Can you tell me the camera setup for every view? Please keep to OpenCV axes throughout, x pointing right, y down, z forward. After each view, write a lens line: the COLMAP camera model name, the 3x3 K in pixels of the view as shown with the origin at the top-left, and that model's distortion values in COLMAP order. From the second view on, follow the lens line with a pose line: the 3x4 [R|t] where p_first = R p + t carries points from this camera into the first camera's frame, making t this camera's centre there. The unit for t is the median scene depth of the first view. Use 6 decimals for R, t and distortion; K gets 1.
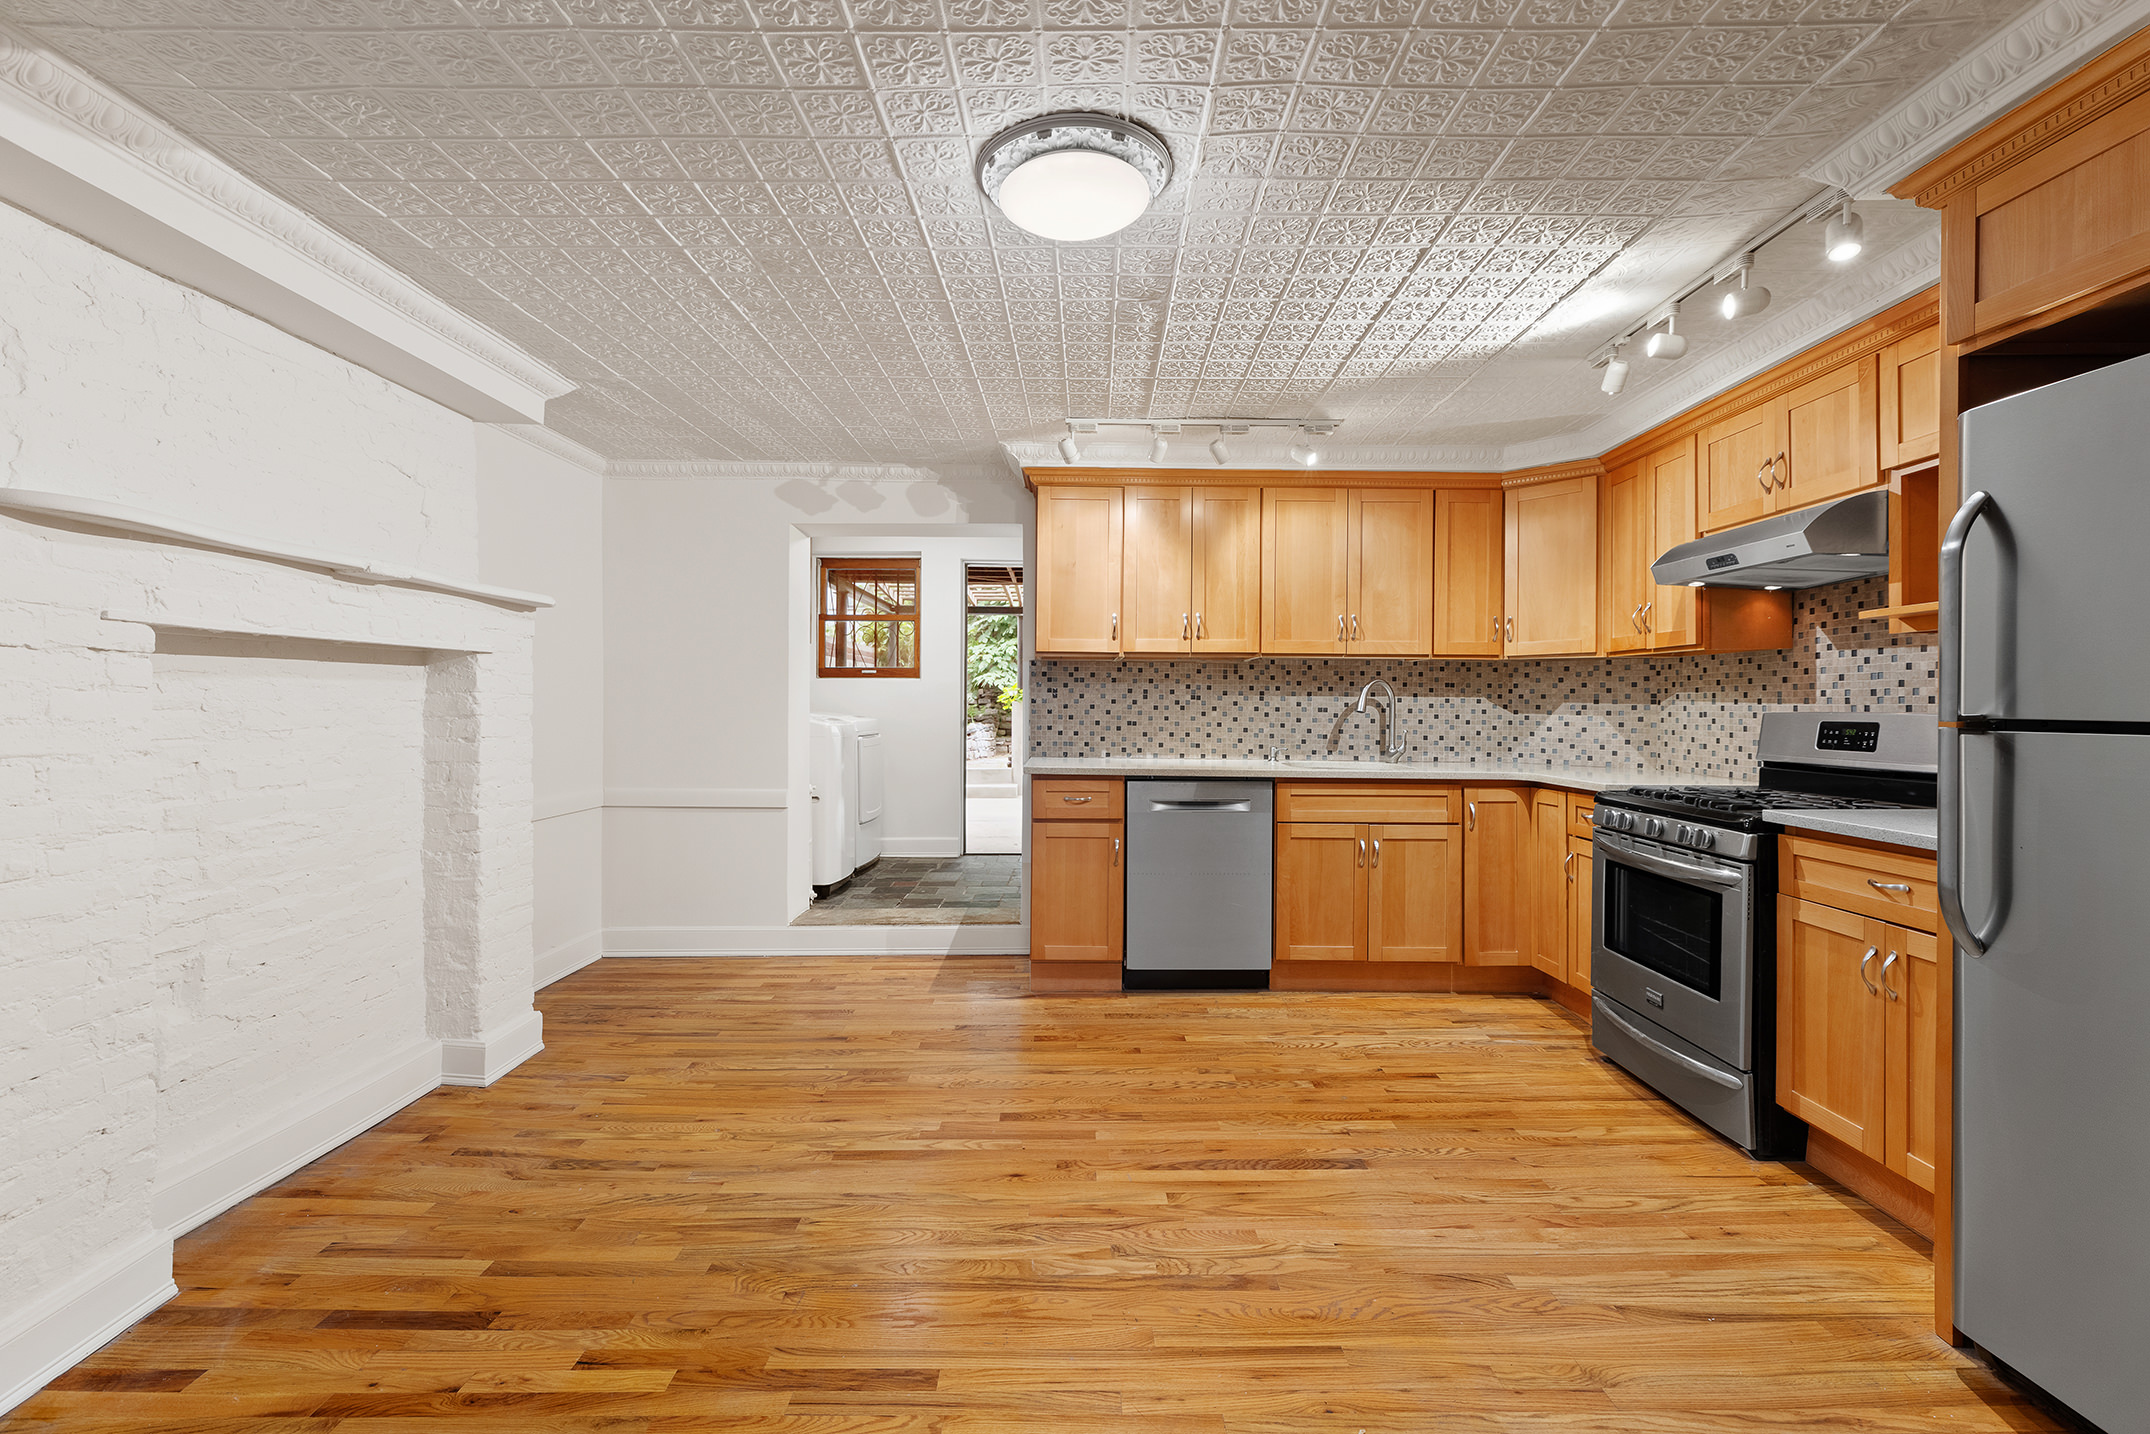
lens RADIAL K [[974.8, 0, 1082.7], [0, 974.8, 717.3], [0, 0, 1]] dist [-0.000854, -0.000268]
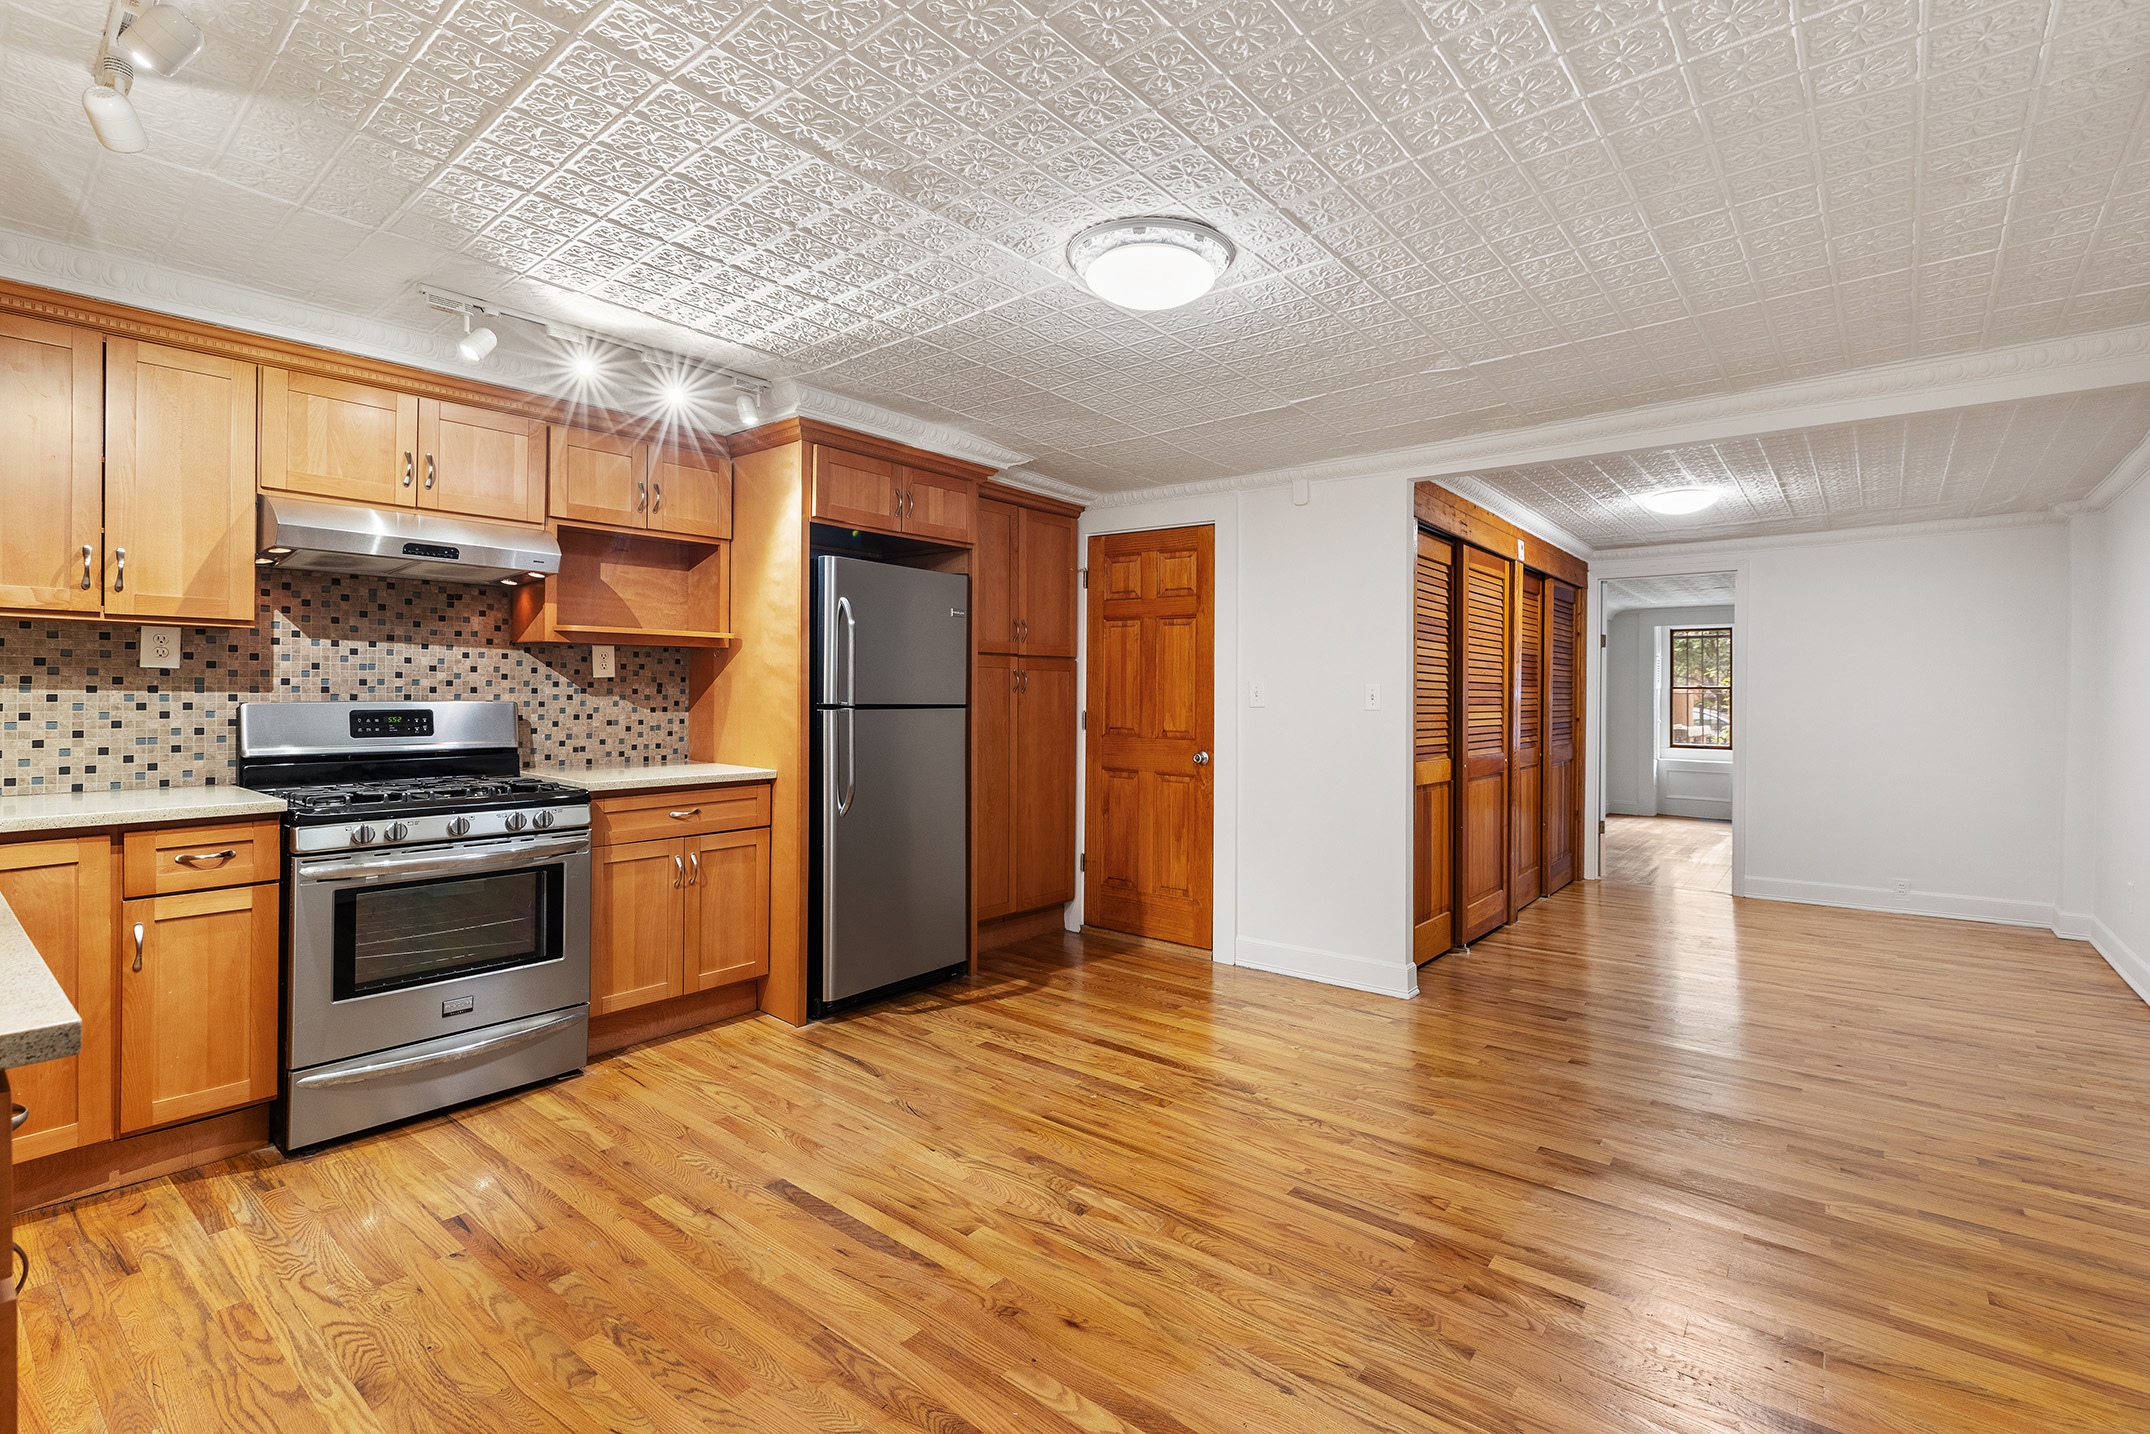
lens RADIAL K [[974.8, 0, 1056.4], [0, 974.8, 676.1], [0, 0, 1]] dist [-0.000854, -0.000268]
pose [[-0.765119, 0.000550, 0.643889, -0.470729], [-0.002232, 0.999991, -0.003506, -0.030896], [-0.643885, -0.004119, -0.765111, 1.360515]]
